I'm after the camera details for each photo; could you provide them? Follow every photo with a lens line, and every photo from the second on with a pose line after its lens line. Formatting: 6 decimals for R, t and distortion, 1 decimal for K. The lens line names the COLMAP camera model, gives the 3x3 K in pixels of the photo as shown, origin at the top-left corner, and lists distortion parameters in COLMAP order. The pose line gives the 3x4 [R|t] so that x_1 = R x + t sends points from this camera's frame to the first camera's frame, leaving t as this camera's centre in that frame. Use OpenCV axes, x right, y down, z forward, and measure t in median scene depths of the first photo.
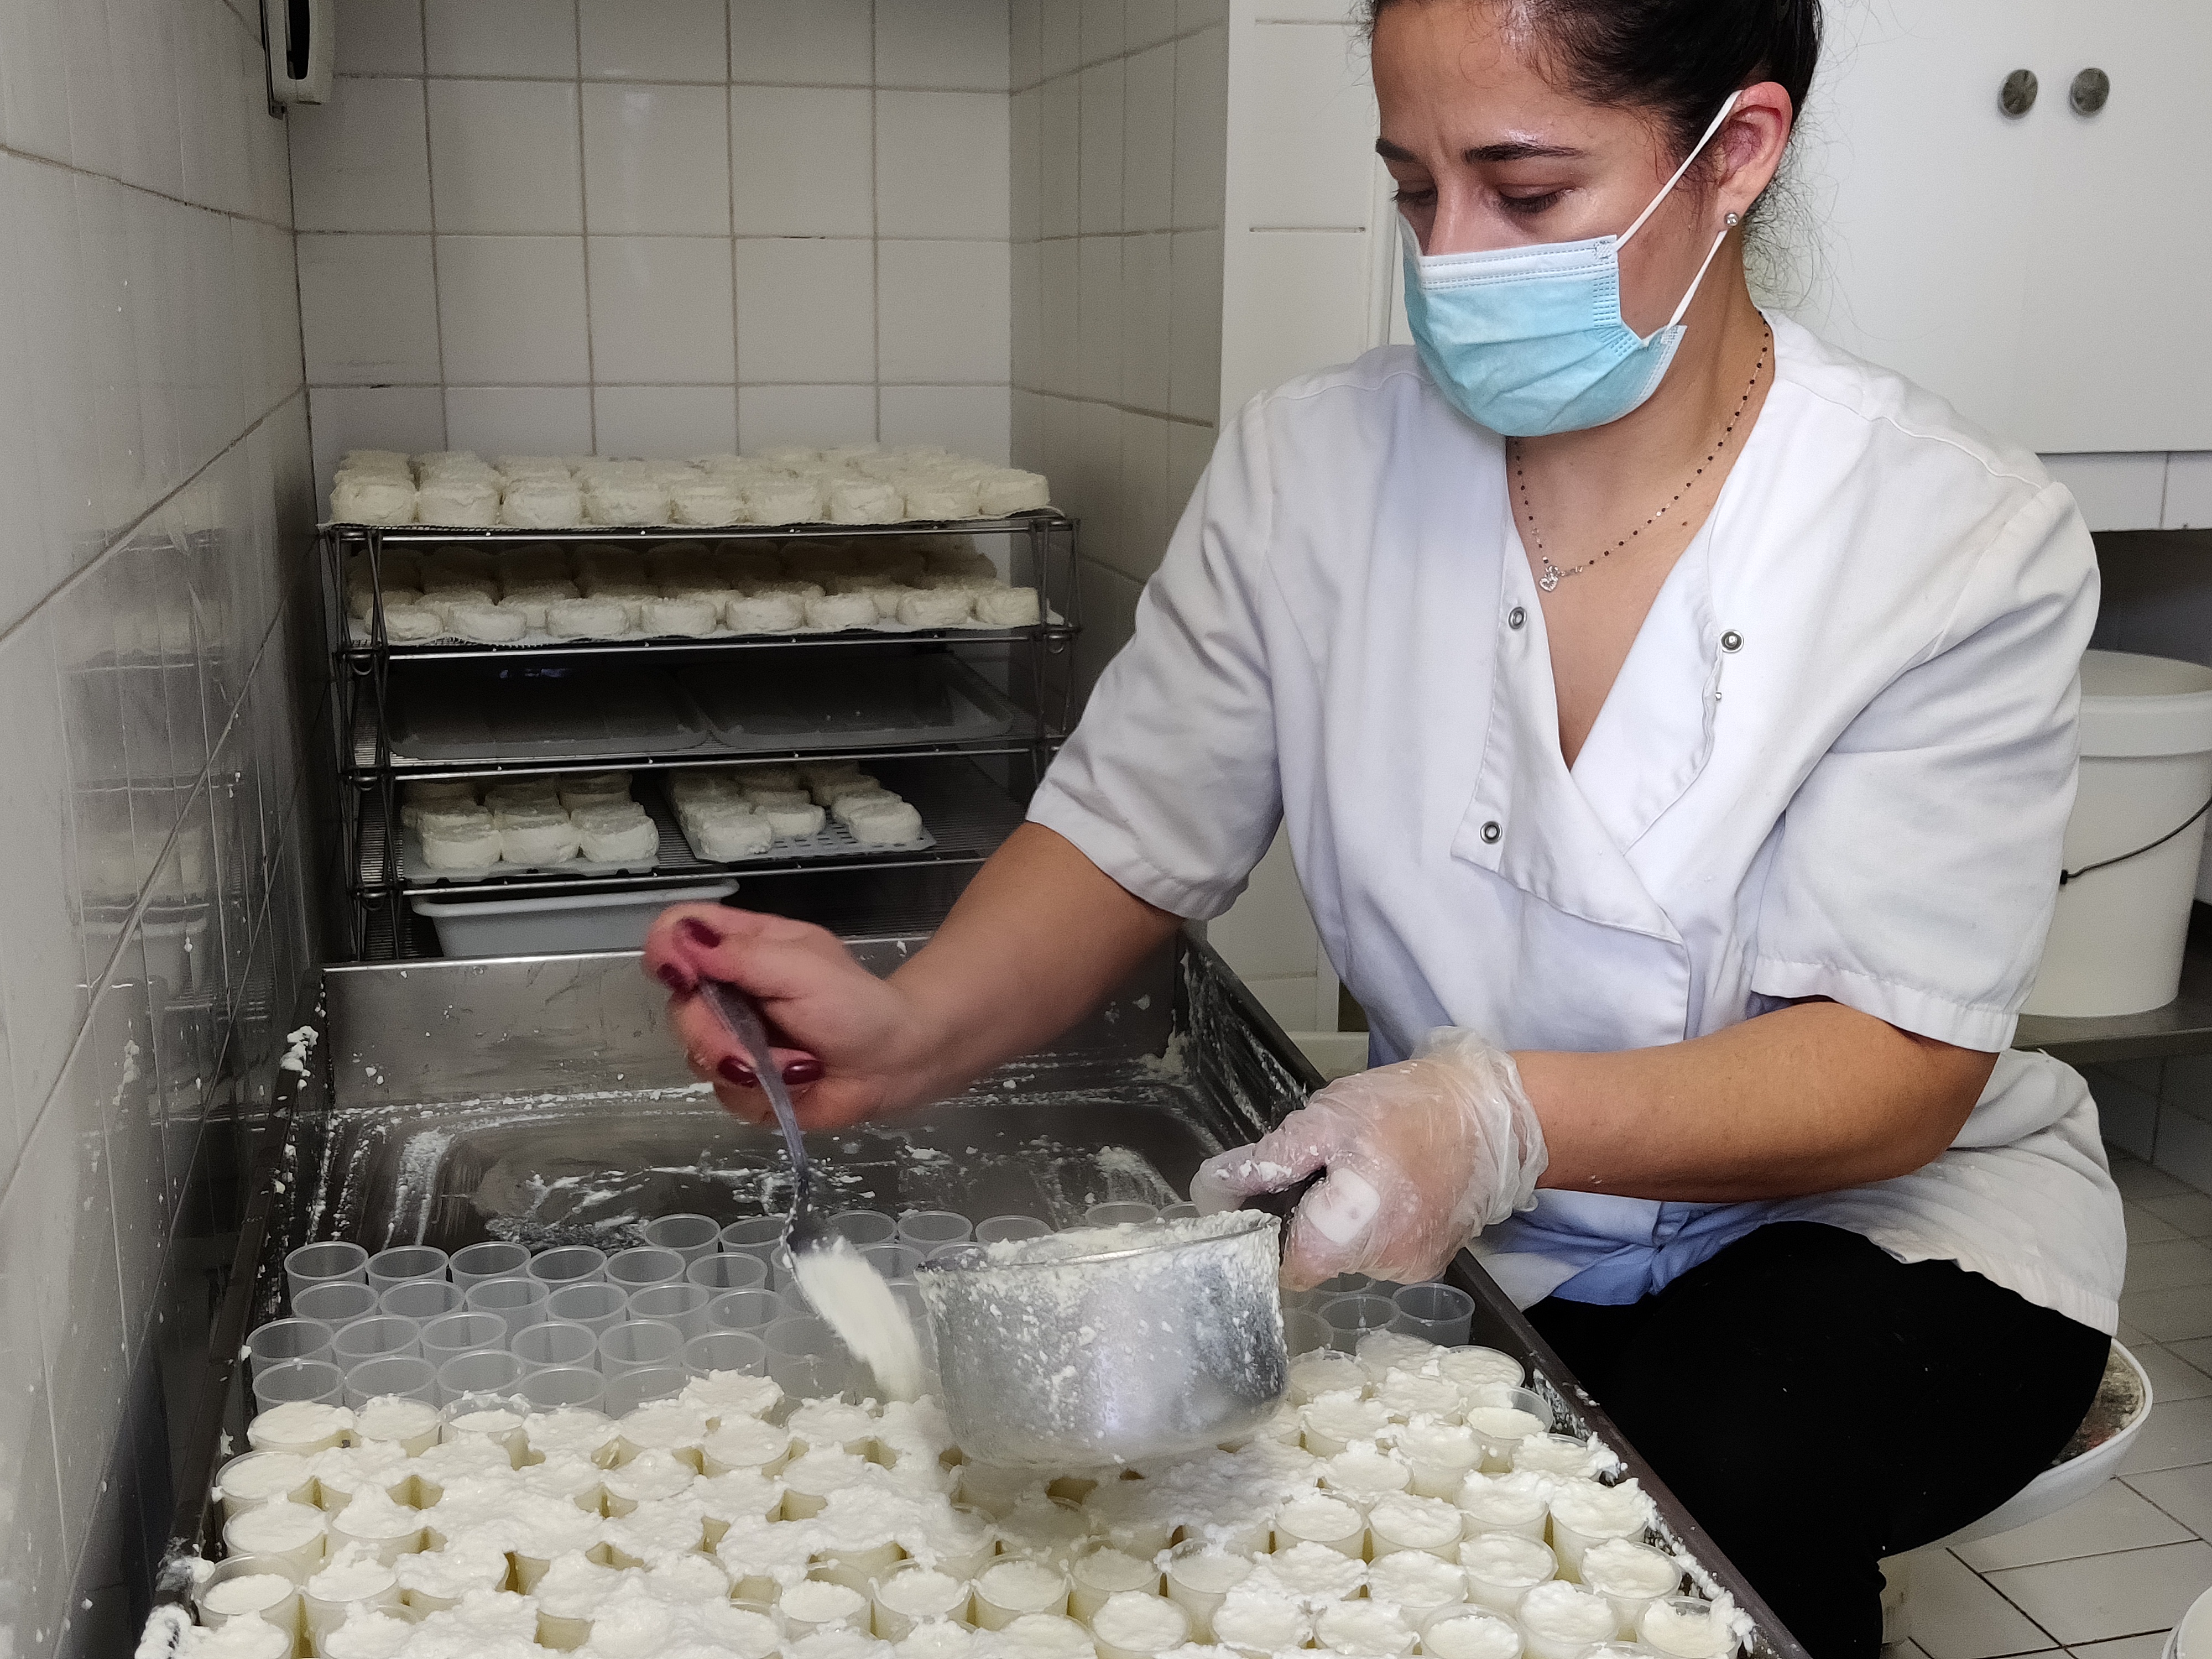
lens RADIAL K [[2325.4, 0, 1099.8], [0, 2325.4, 828.9], [0, 0, 1]] dist [-0.038916, 0.000000]
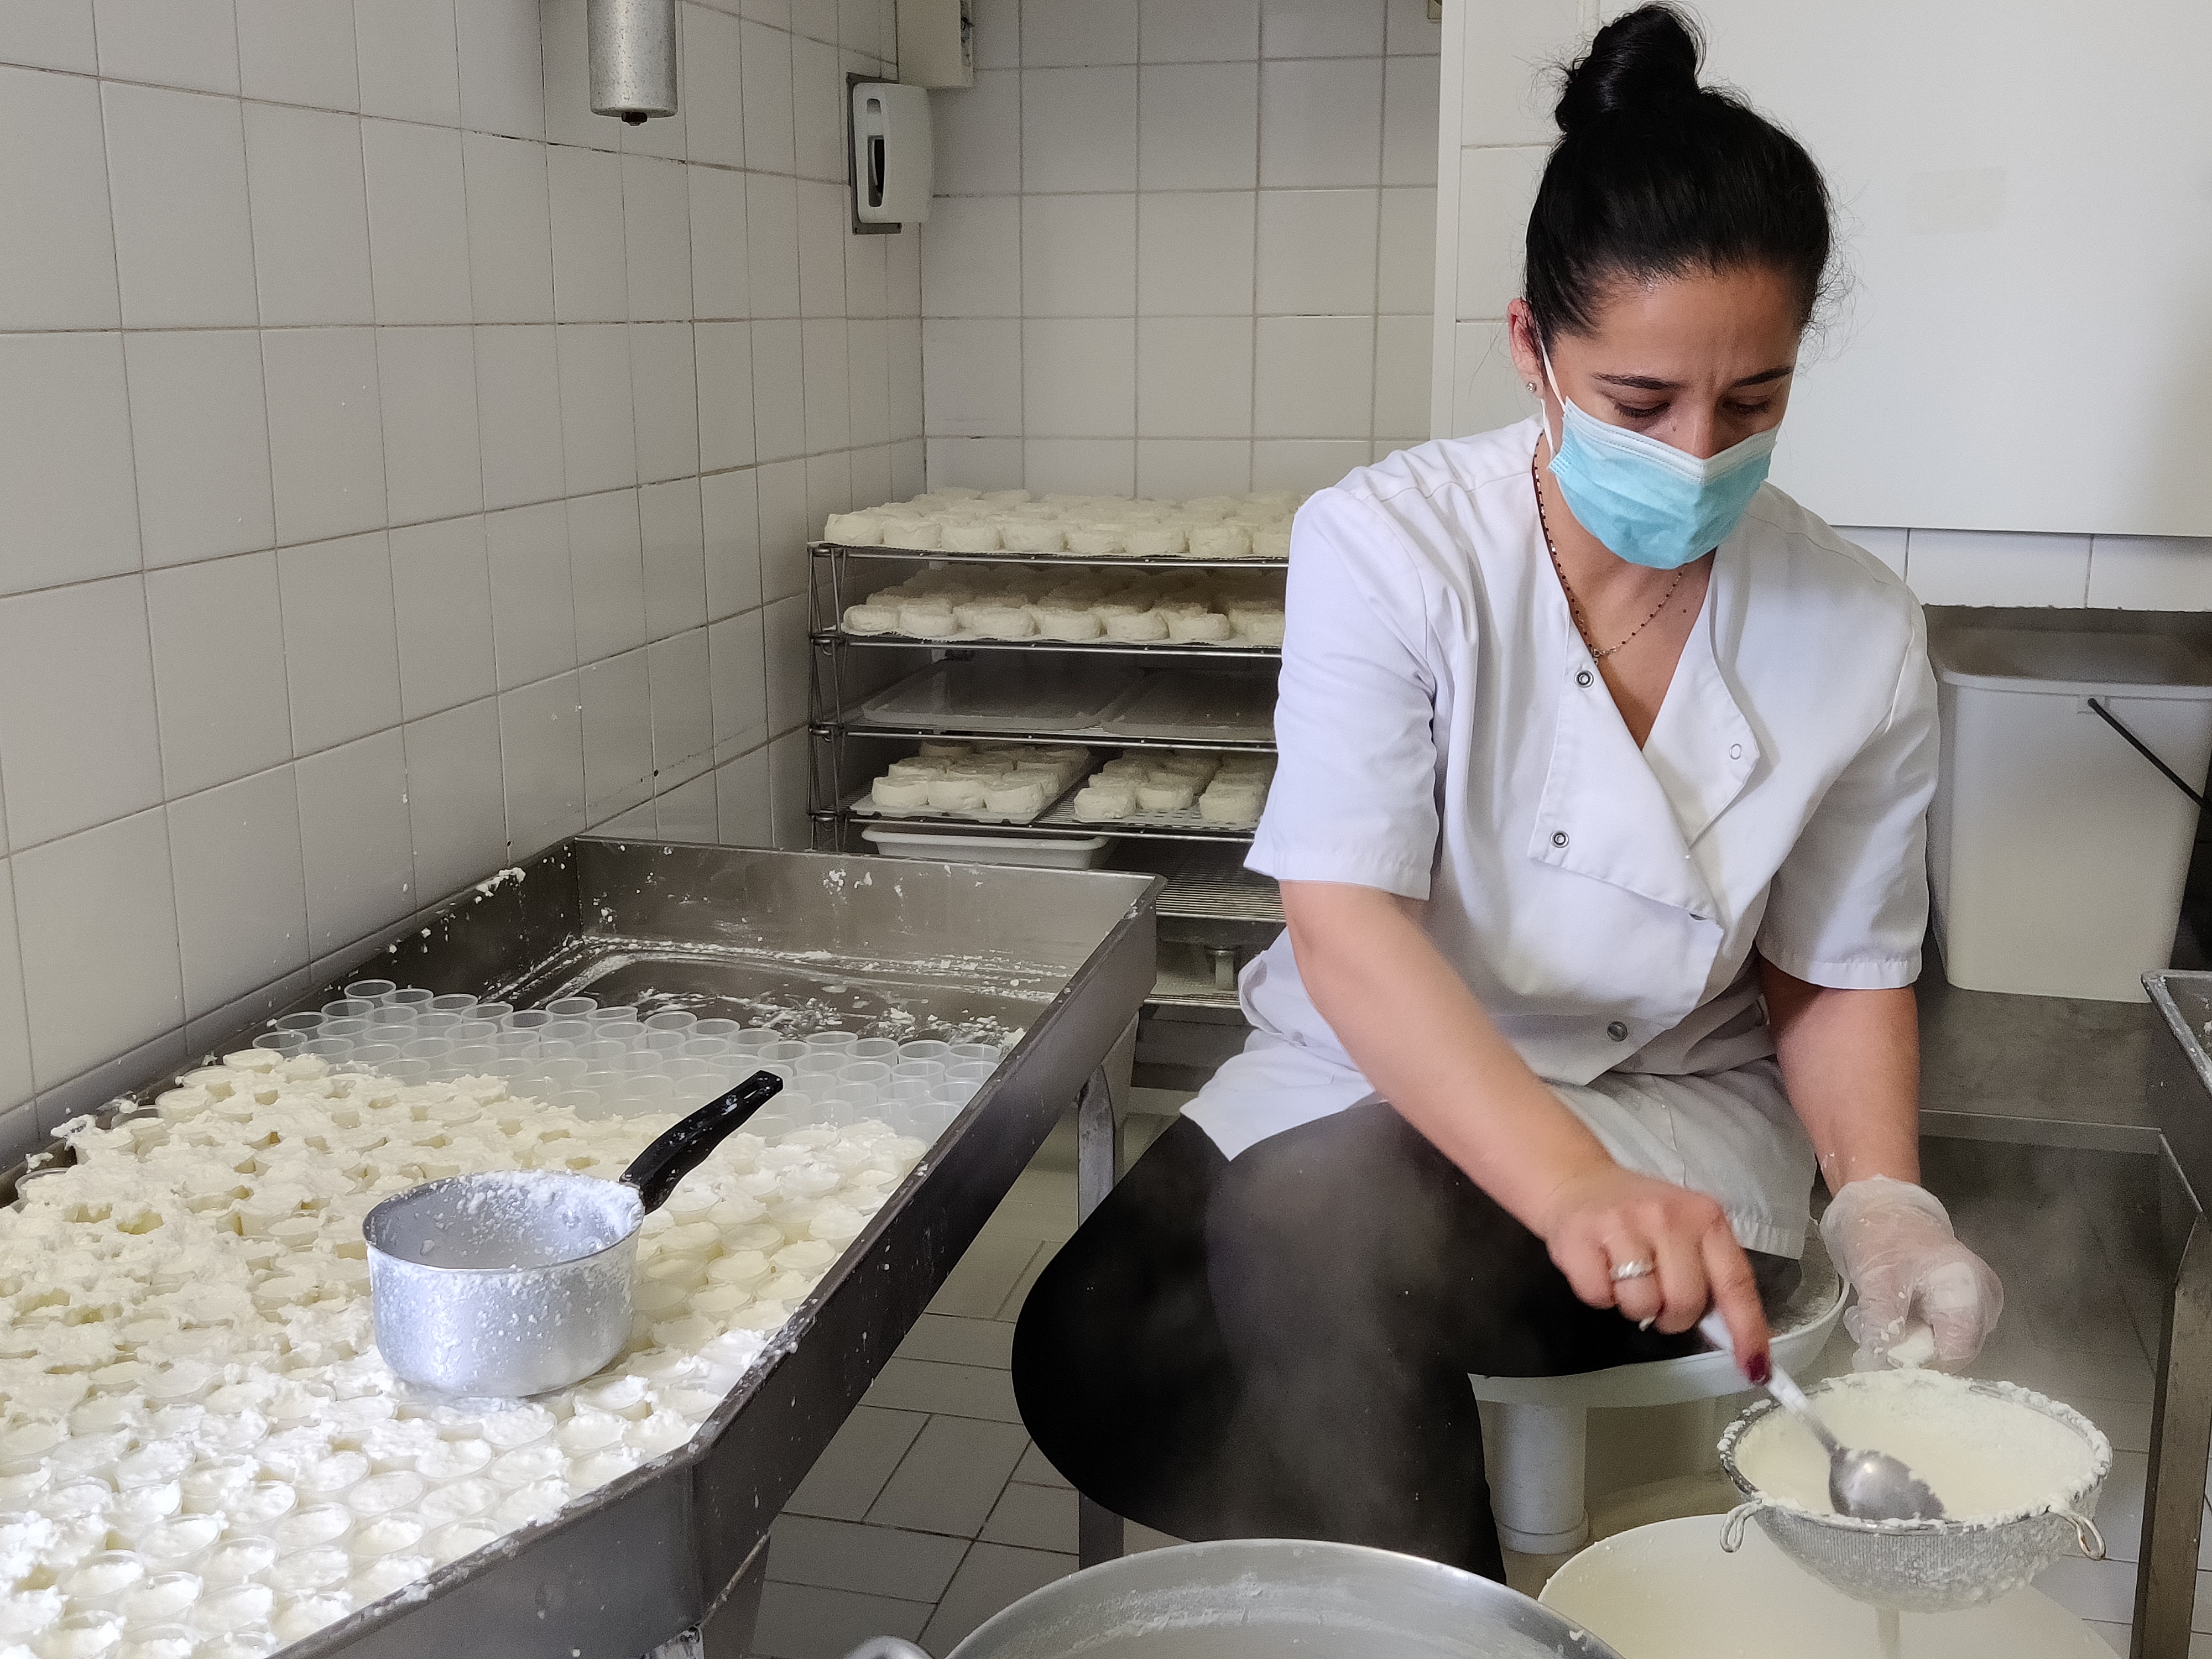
lens RADIAL K [[2325.4, 0, 1114.5], [0, 2325.4, 817.8], [0, 0, 1]] dist [-0.038916, 0.000000]
pose [[0.880319, 0.092590, -0.465258, 0.471905], [-0.094753, 0.995323, 0.018793, -0.012510], [0.464822, 0.027541, 0.884976, -0.131142]]
